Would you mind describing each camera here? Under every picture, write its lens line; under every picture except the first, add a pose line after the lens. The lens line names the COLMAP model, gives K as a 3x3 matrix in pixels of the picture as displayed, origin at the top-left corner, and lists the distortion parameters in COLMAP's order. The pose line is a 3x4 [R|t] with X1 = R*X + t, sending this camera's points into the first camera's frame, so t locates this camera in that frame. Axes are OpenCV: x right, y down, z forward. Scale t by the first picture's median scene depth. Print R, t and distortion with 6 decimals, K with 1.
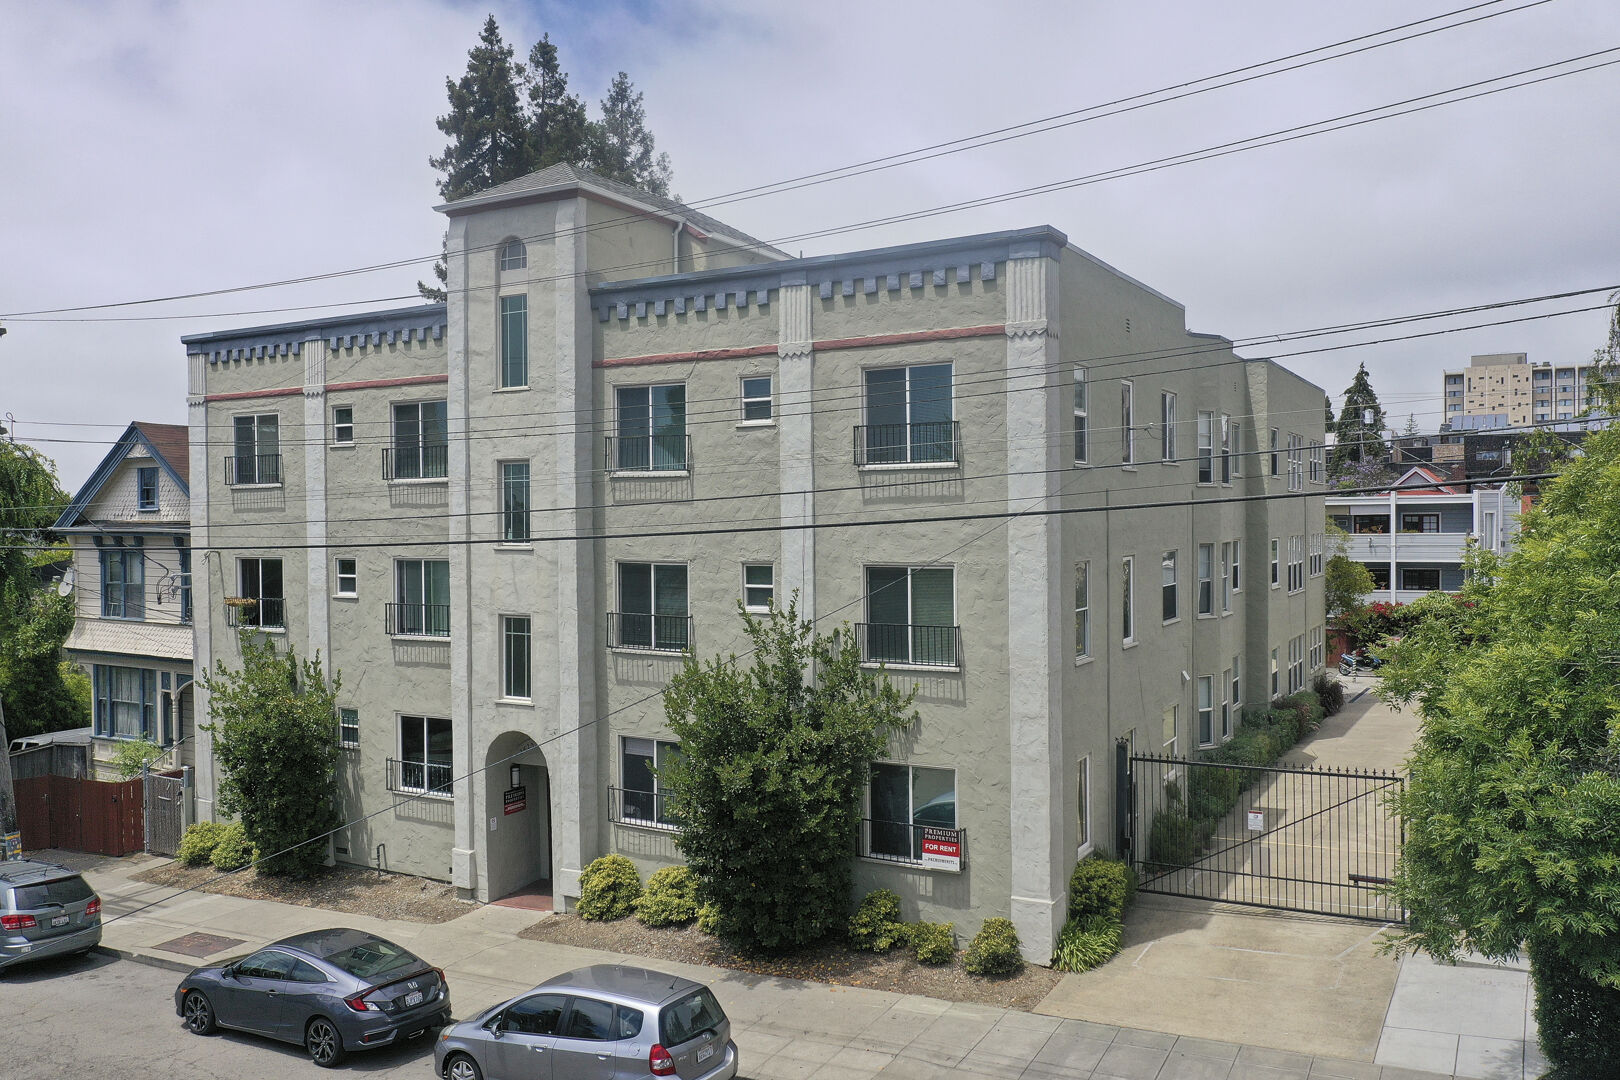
lens RADIAL K [[1261.9, 0, 810.0], [0, 1261.9, 540.0], [0, 0, 1]] dist [-0.010852, -0.008032]
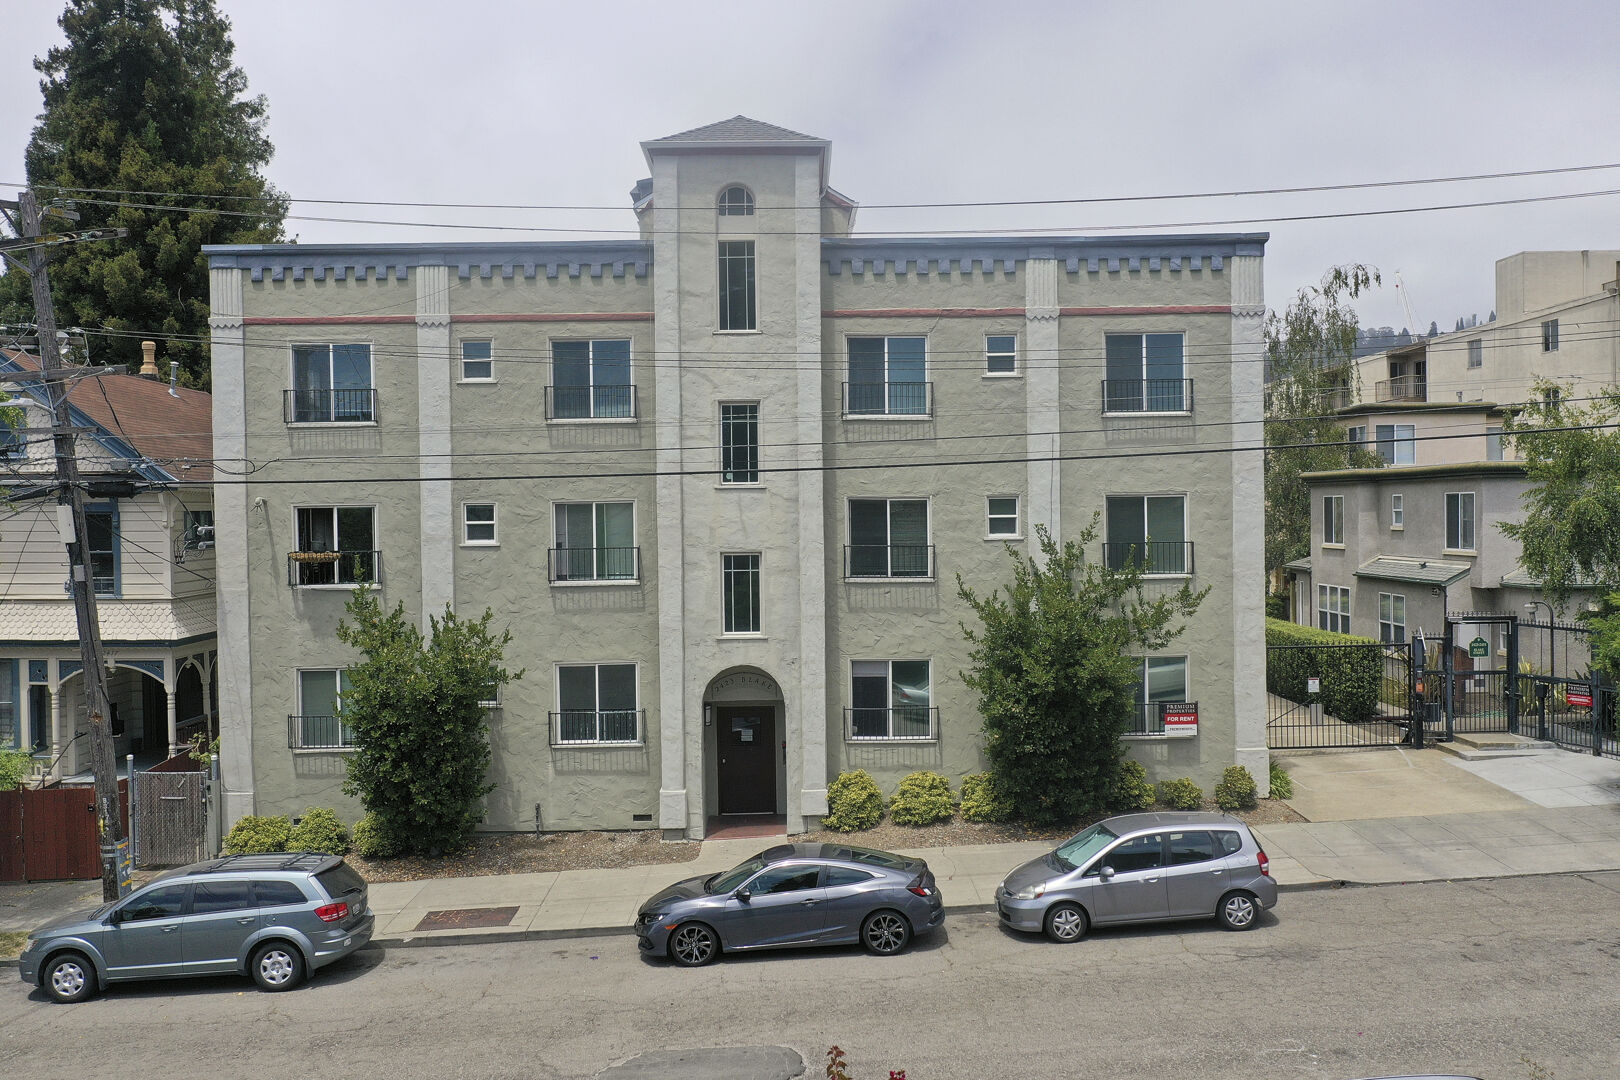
lens RADIAL K [[1261.9, 0, 810.0], [0, 1261.9, 540.0], [0, 0, 1]] dist [-0.010852, -0.008032]
pose [[0.865147, -0.014510, 0.501308, -0.727249], [0.014884, 0.999884, 0.003255, 0.048919], [-0.501297, 0.004645, 0.865263, 0.085368]]
